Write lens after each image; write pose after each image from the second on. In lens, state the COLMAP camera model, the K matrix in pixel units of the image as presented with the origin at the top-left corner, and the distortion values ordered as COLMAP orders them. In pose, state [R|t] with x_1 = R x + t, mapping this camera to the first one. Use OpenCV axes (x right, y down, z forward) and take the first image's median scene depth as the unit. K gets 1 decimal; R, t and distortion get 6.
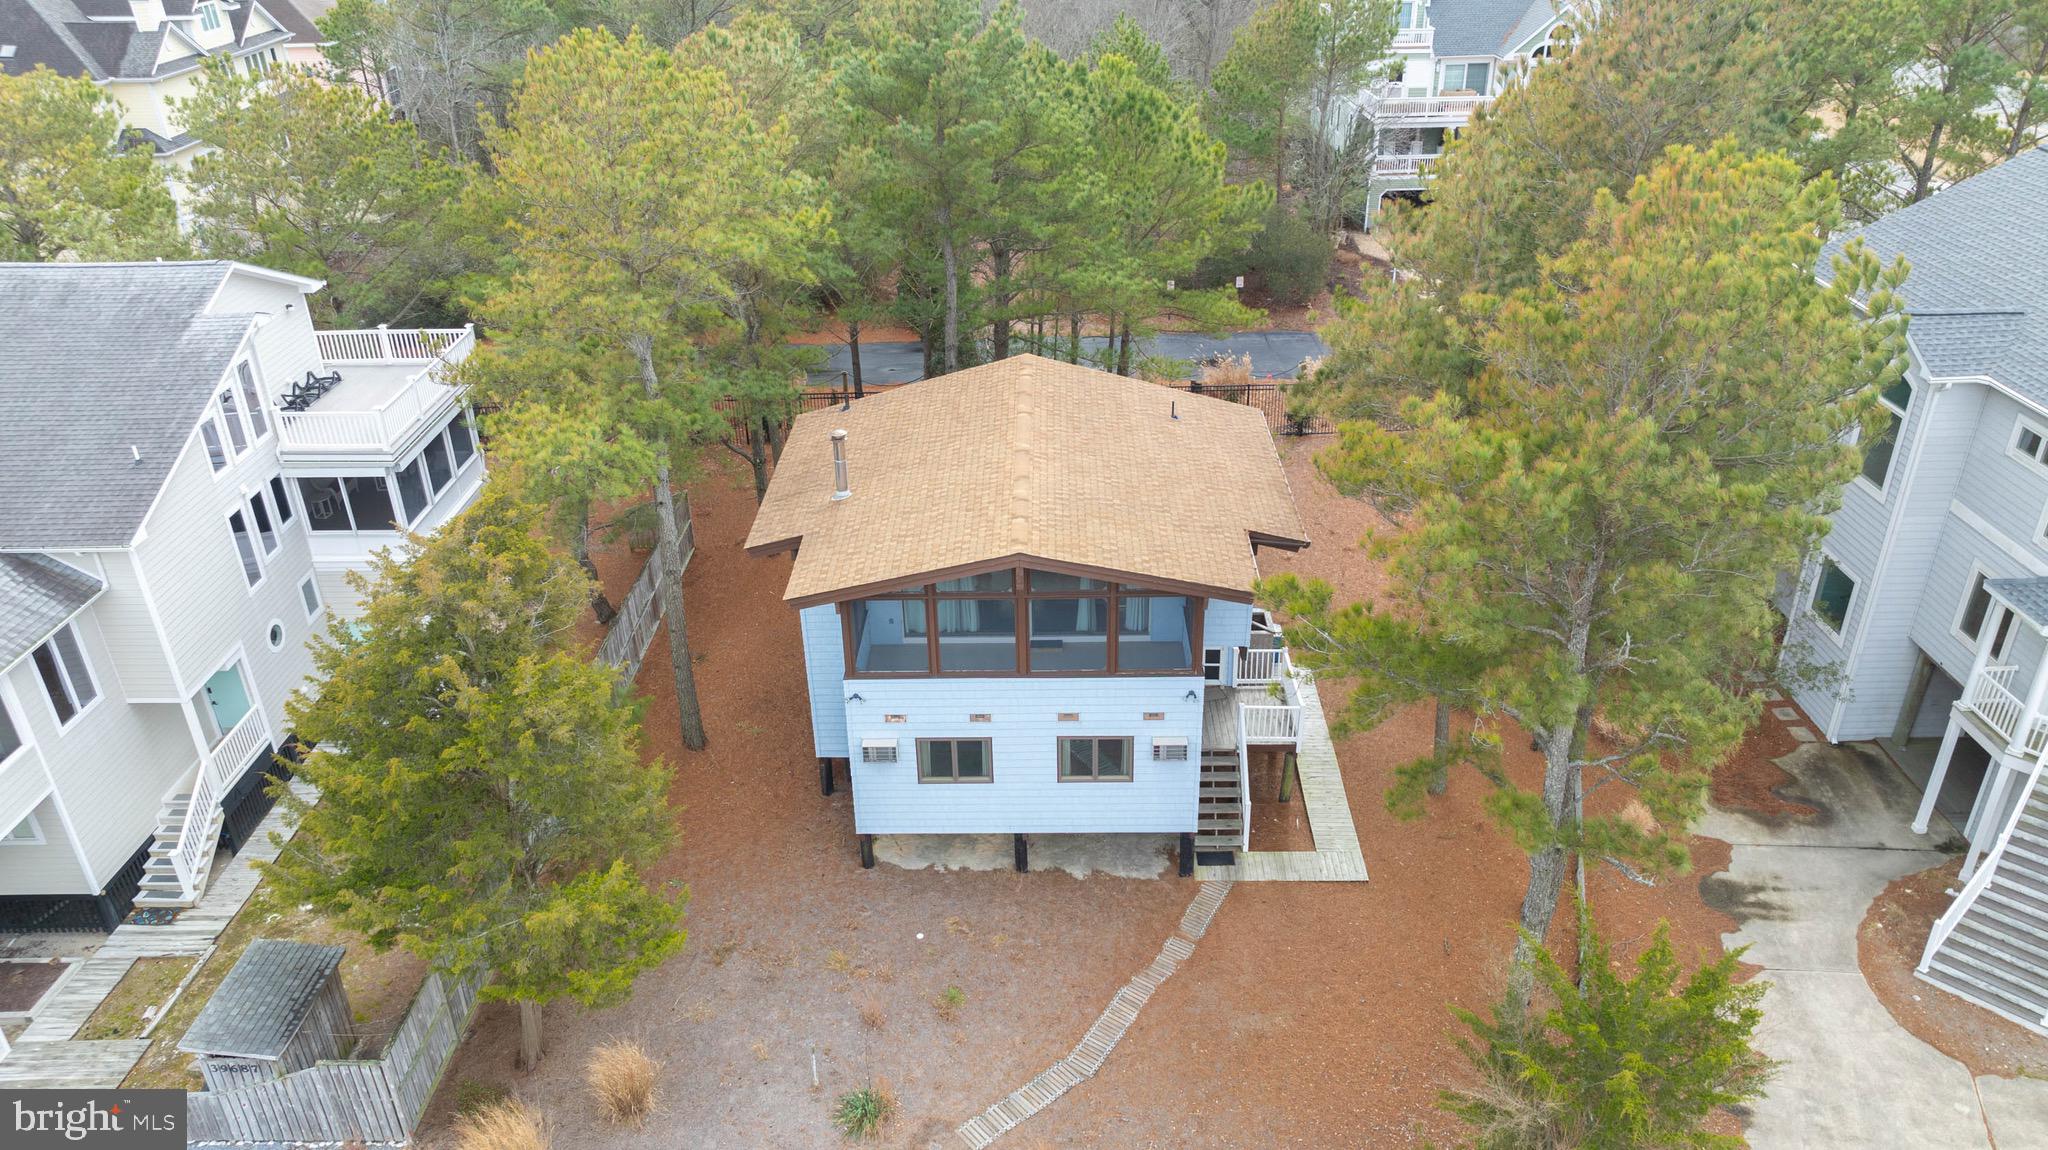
lens RADIAL K [[1415.5, 0, 1024.0], [0, 1415.5, 575.0], [0, 0, 1]] dist [-0.002337, -0.001332]
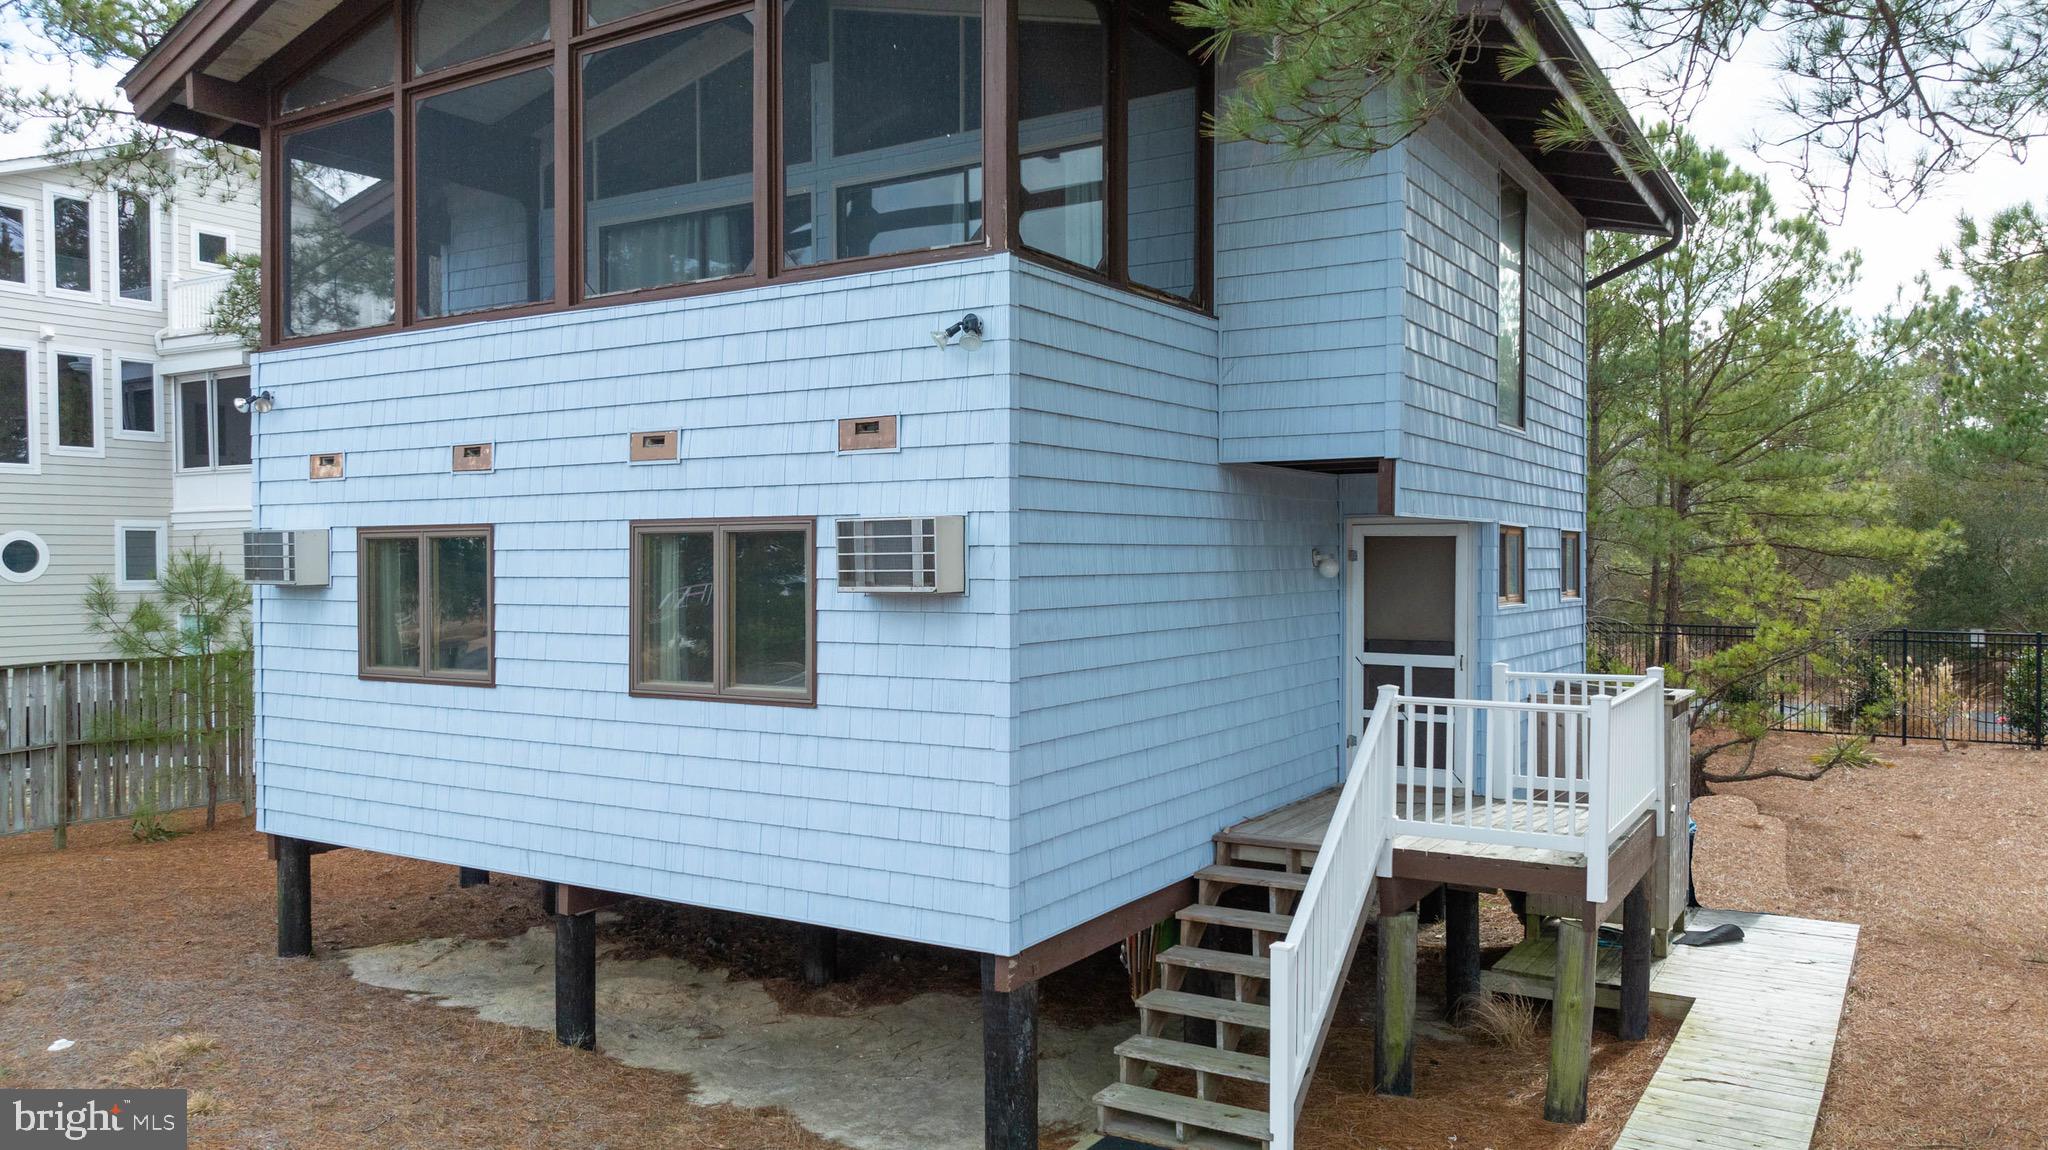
lens RADIAL K [[1481.6, 0, 1024.0], [0, 1481.6, 575.0], [0, 0, 1]] dist [-0.003933, -0.001729]
pose [[0.856125, 0.020937, -0.516344, 0.270521], [-0.249349, 0.891905, -0.377267, 0.227417], [0.452631, 0.451738, 0.768803, 0.780532]]
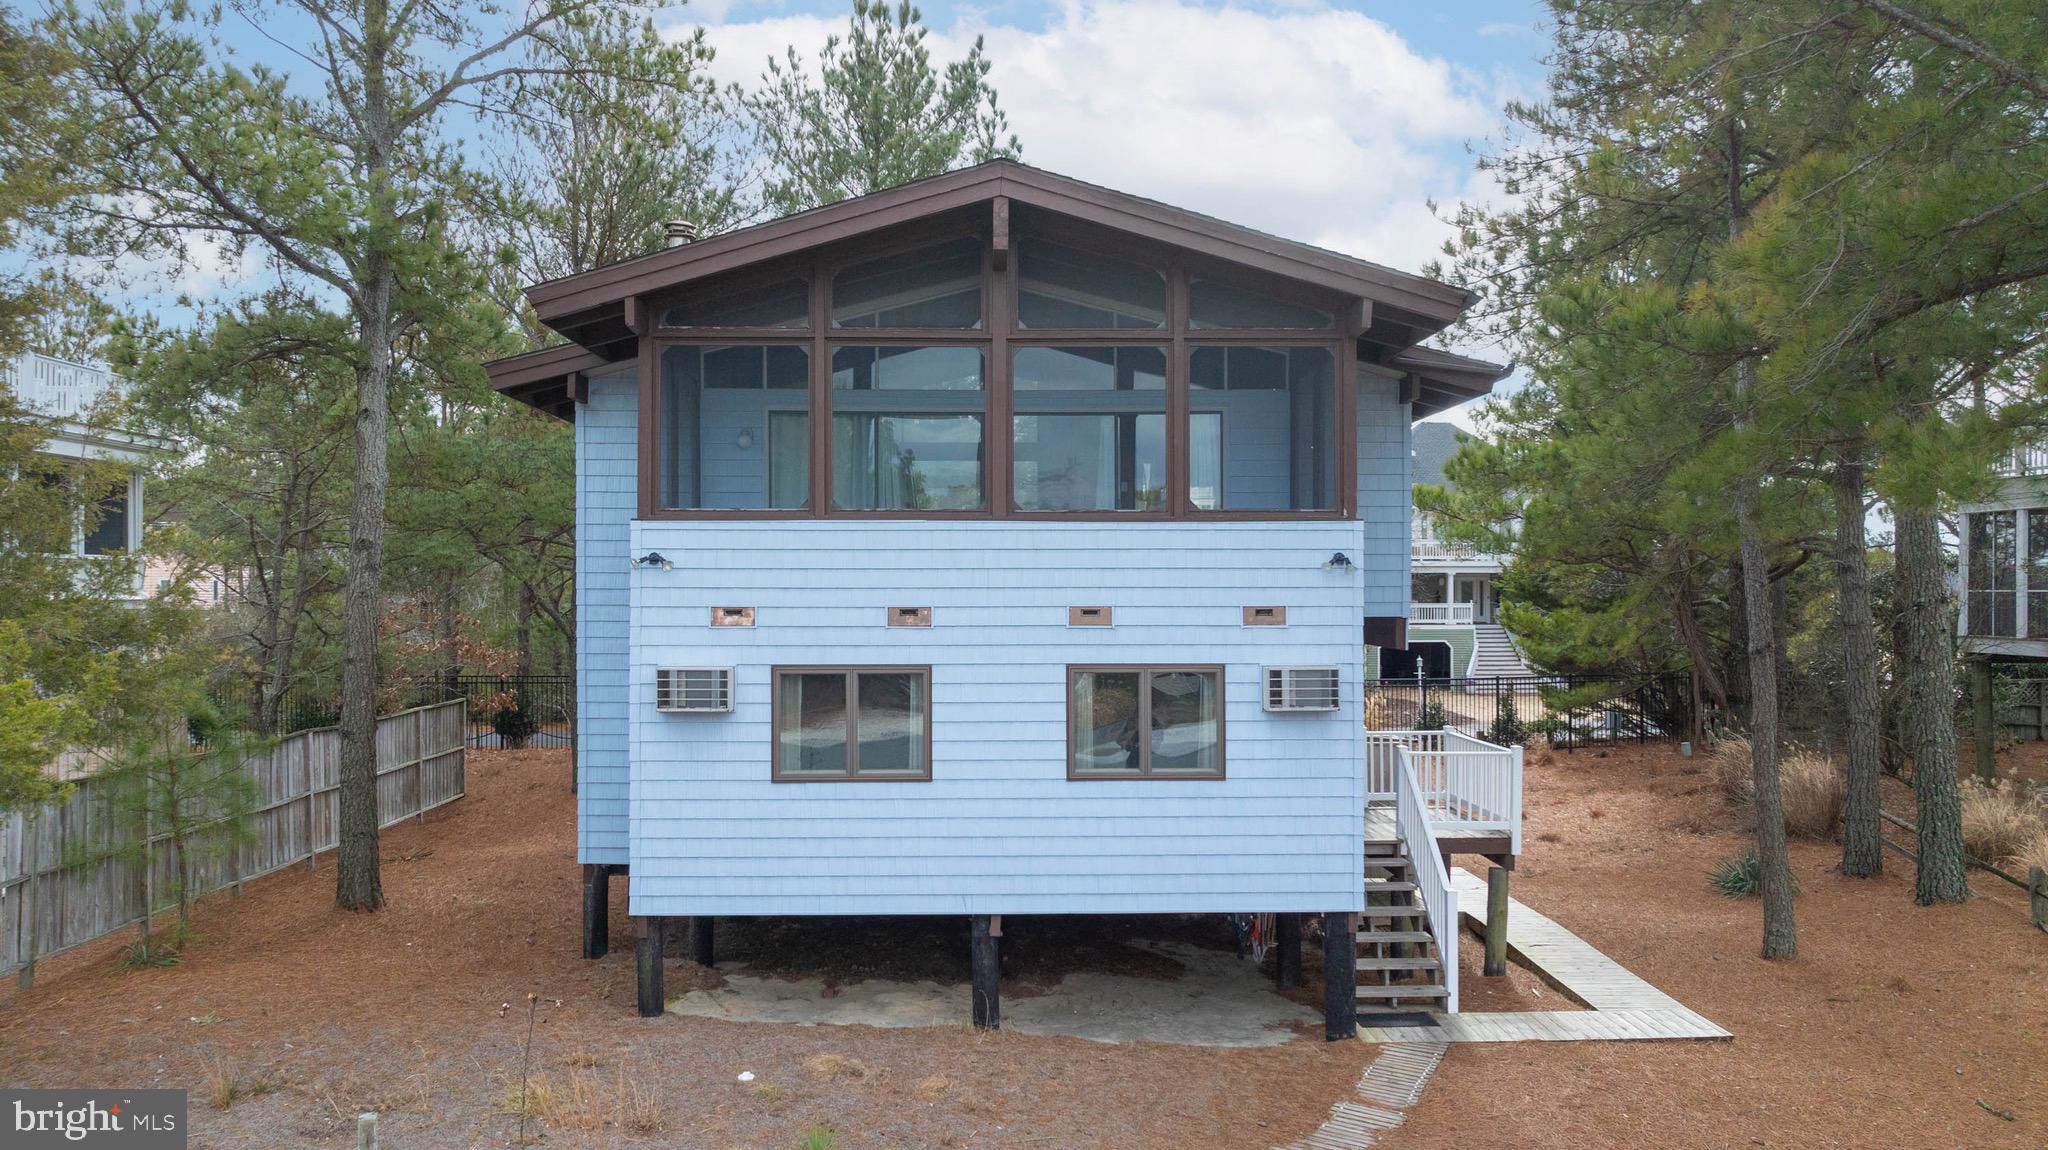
lens RADIAL K [[1481.6, 0, 1024.0], [0, 1481.6, 575.0], [0, 0, 1]] dist [-0.003933, -0.001729]
pose [[0.998834, 0.019013, 0.044382, -0.014206], [0.004168, 0.881825, -0.471559, 0.322778], [-0.048103, 0.471194, 0.880717, 0.535600]]
